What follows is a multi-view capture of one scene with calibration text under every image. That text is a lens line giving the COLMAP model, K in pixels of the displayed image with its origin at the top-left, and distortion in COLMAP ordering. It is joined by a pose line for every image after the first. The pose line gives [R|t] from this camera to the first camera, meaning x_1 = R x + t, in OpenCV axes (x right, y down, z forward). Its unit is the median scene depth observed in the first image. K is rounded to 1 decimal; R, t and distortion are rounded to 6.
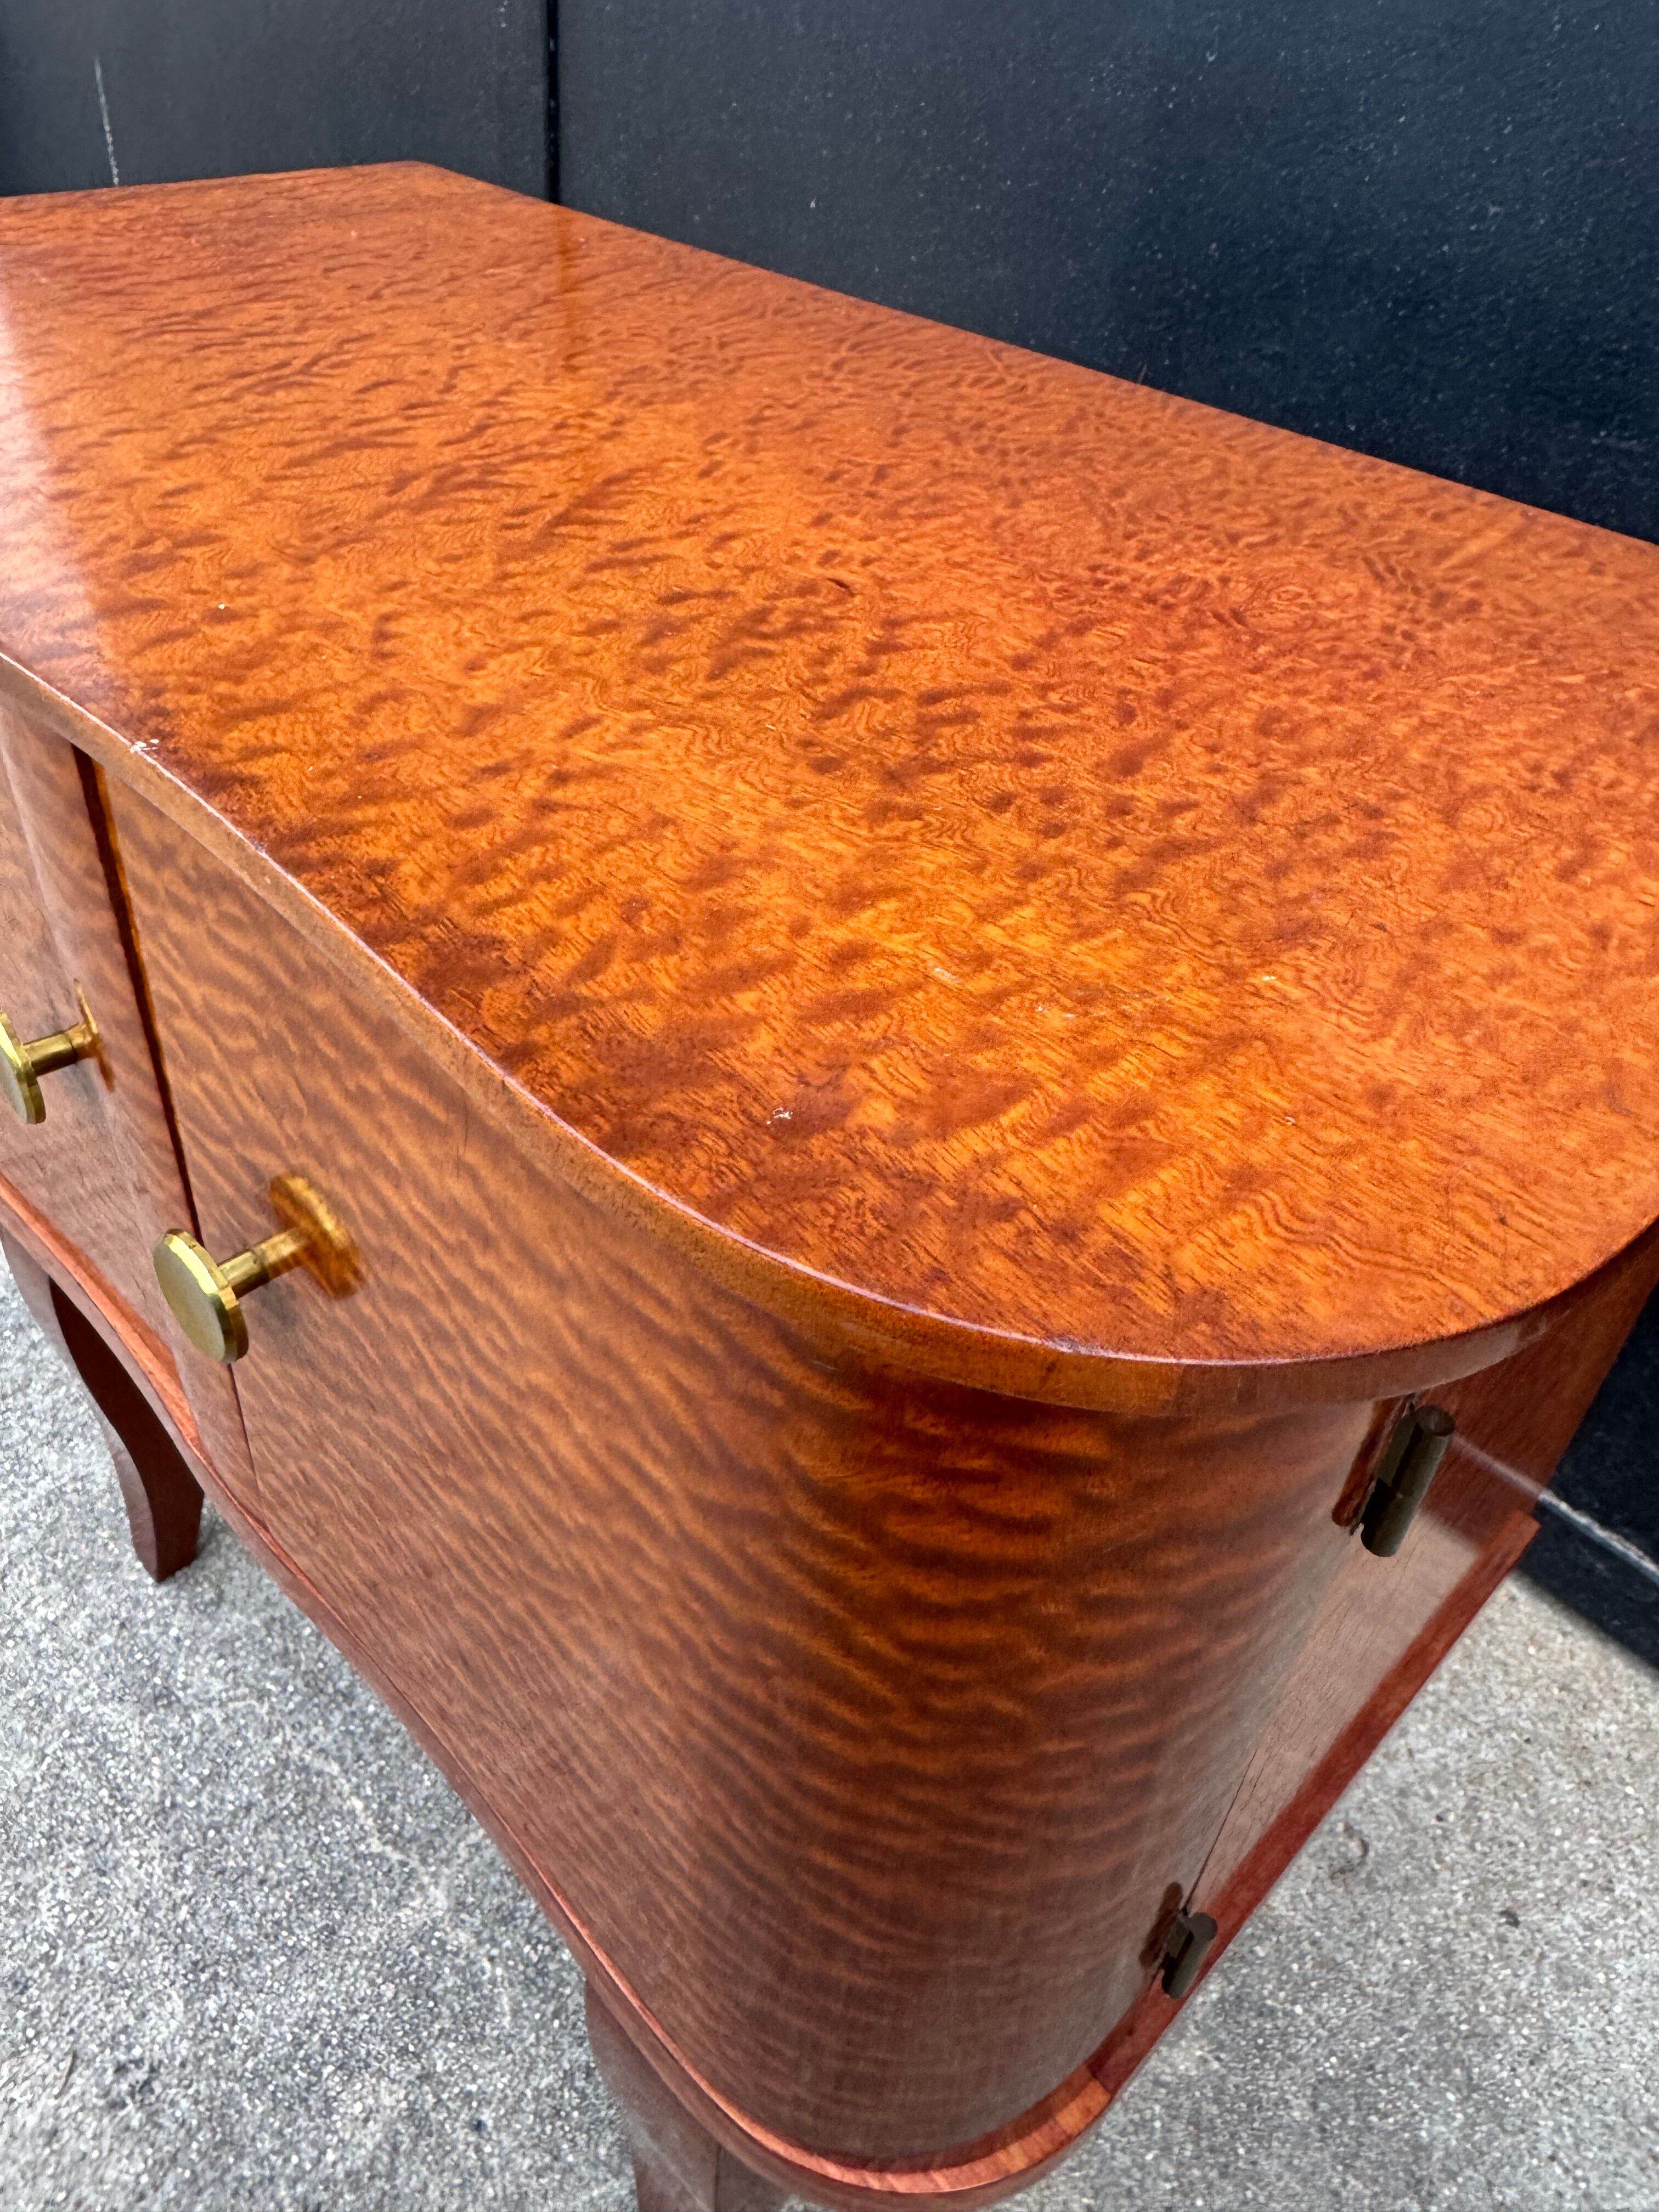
lens RADIAL K [[1573.5, 0, 834.3], [0, 1573.5, 1002.1], [0, 0, 1]] dist [-0.003471, -0.000014]
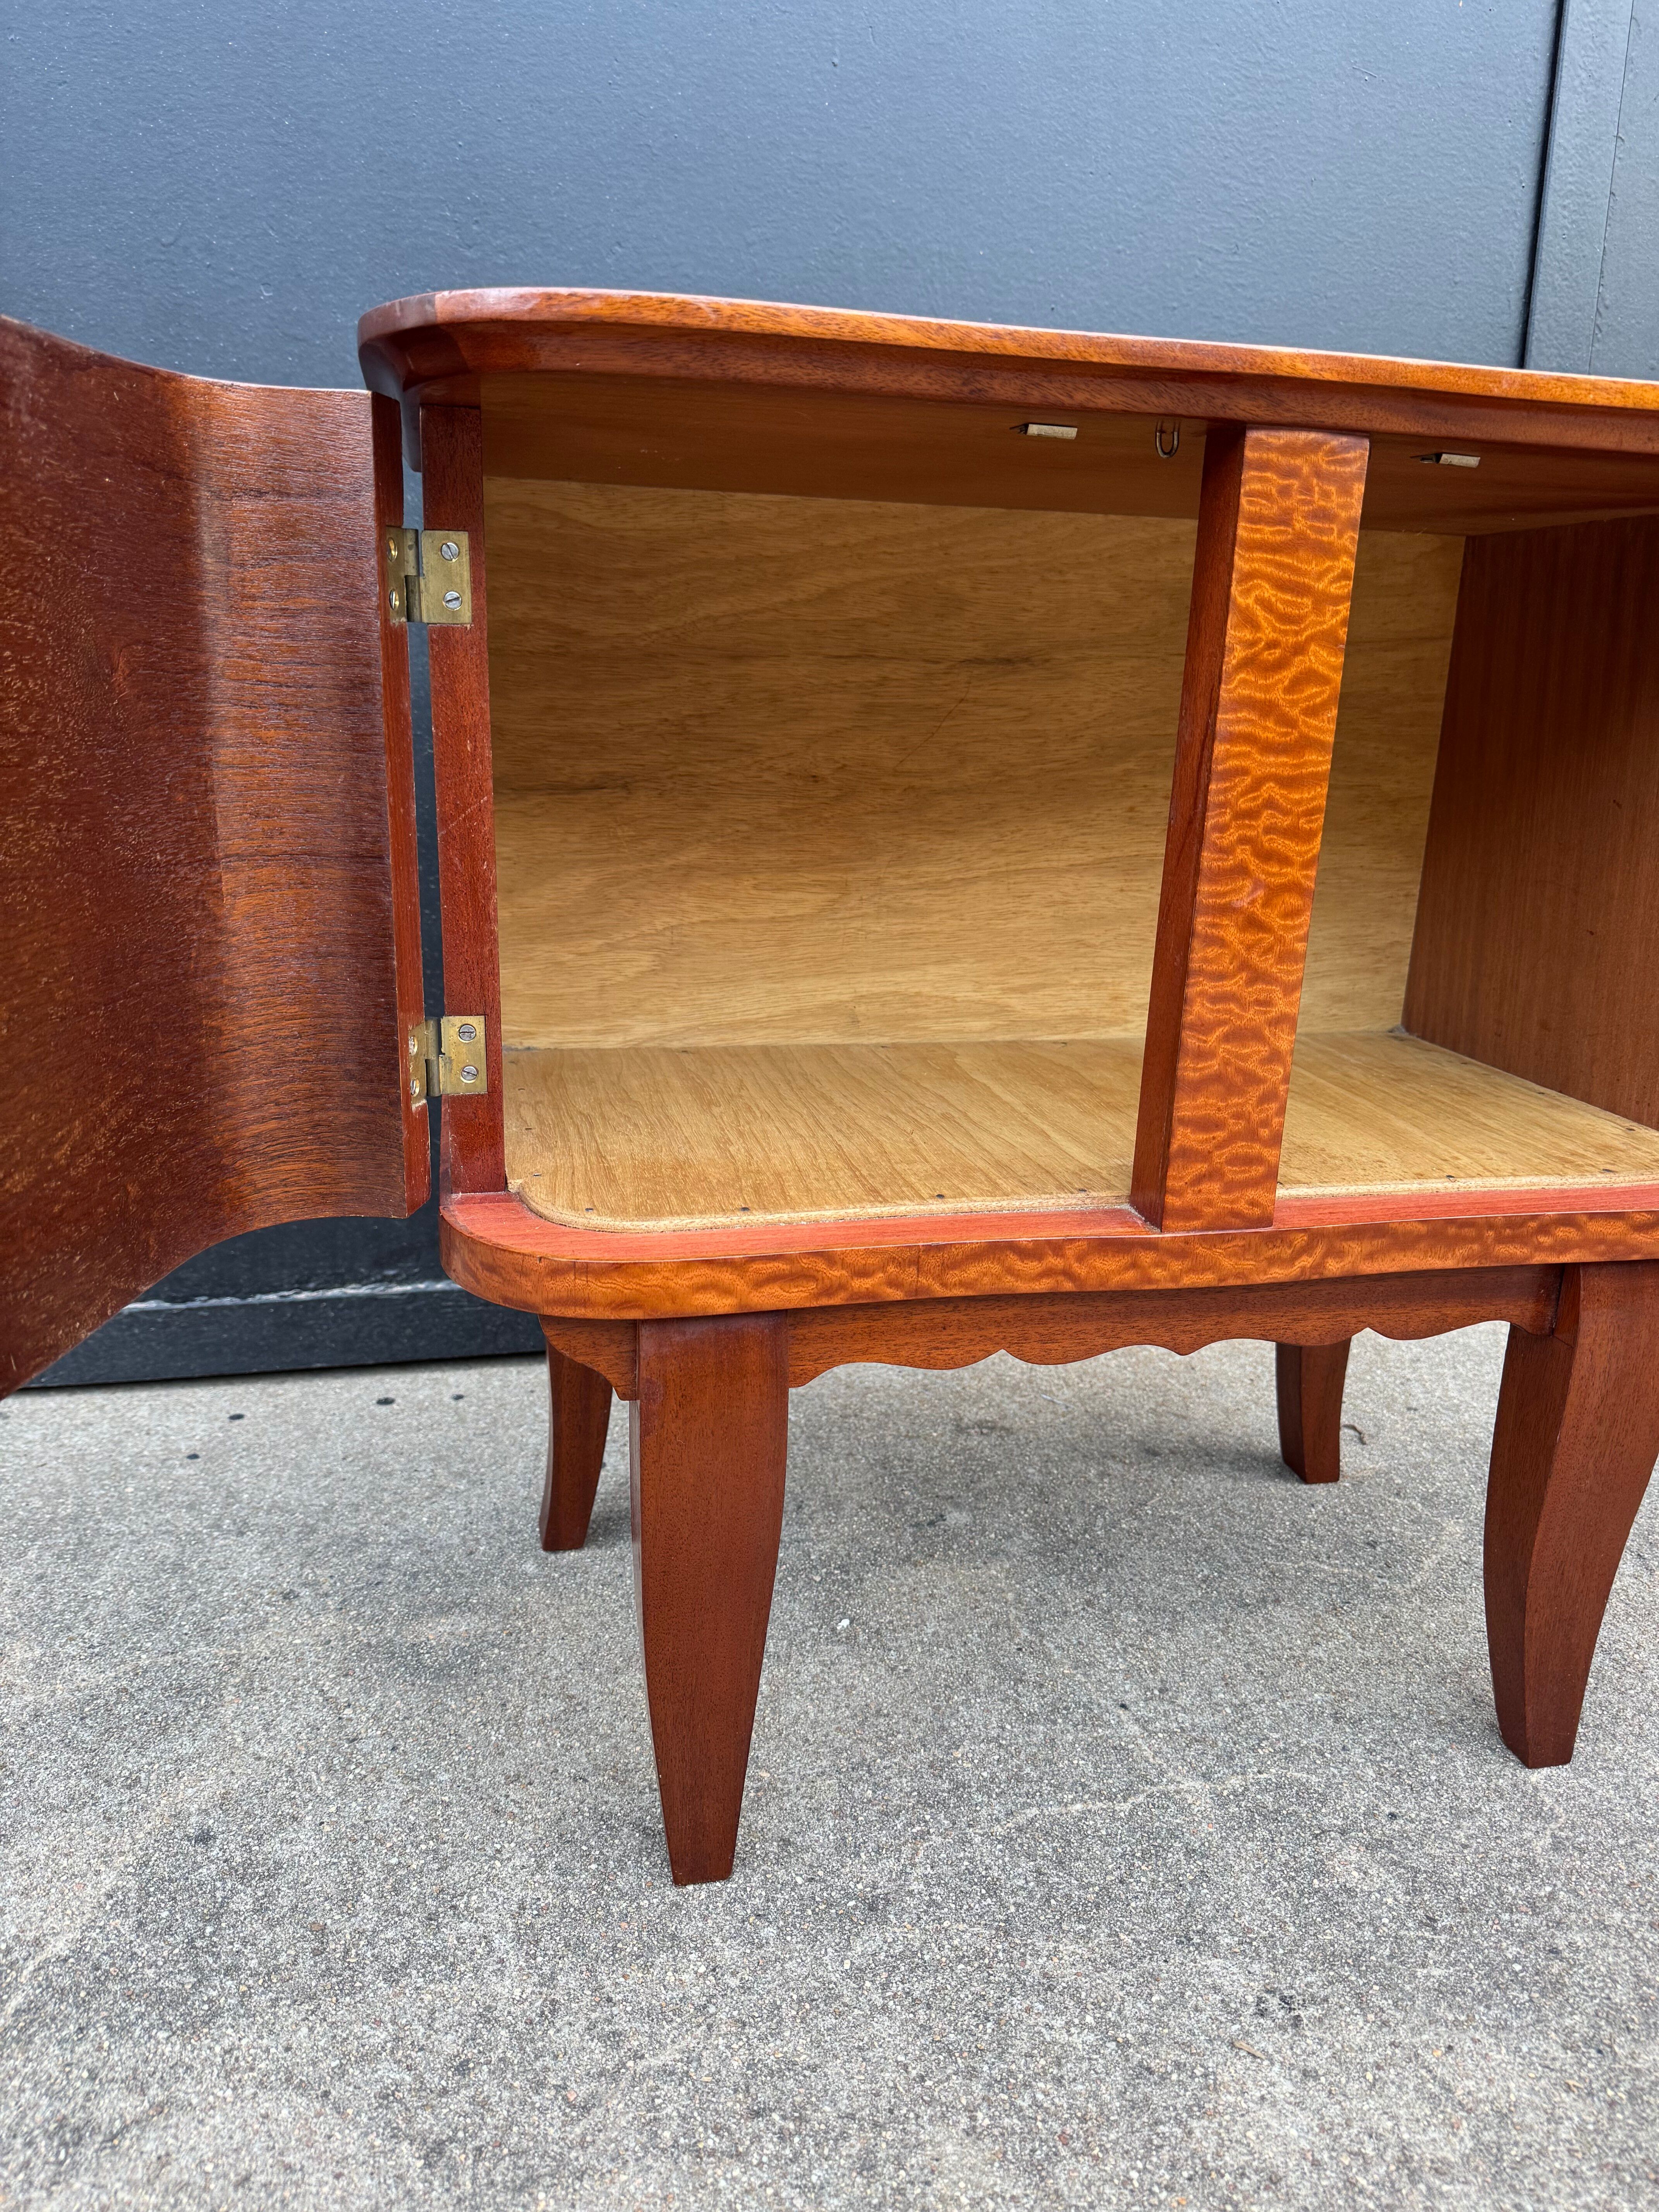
lens RADIAL K [[1577.6, 0, 839.9], [0, 1577.6, 1110.7], [0, 0, 1]] dist [-0.001522, -0.000779]
pose [[0.525809, -0.268619, 0.807074, -1.207686], [0.511189, 0.858159, -0.047419, 0.109755], [-0.679860, 0.437501, 0.588543, 0.351365]]
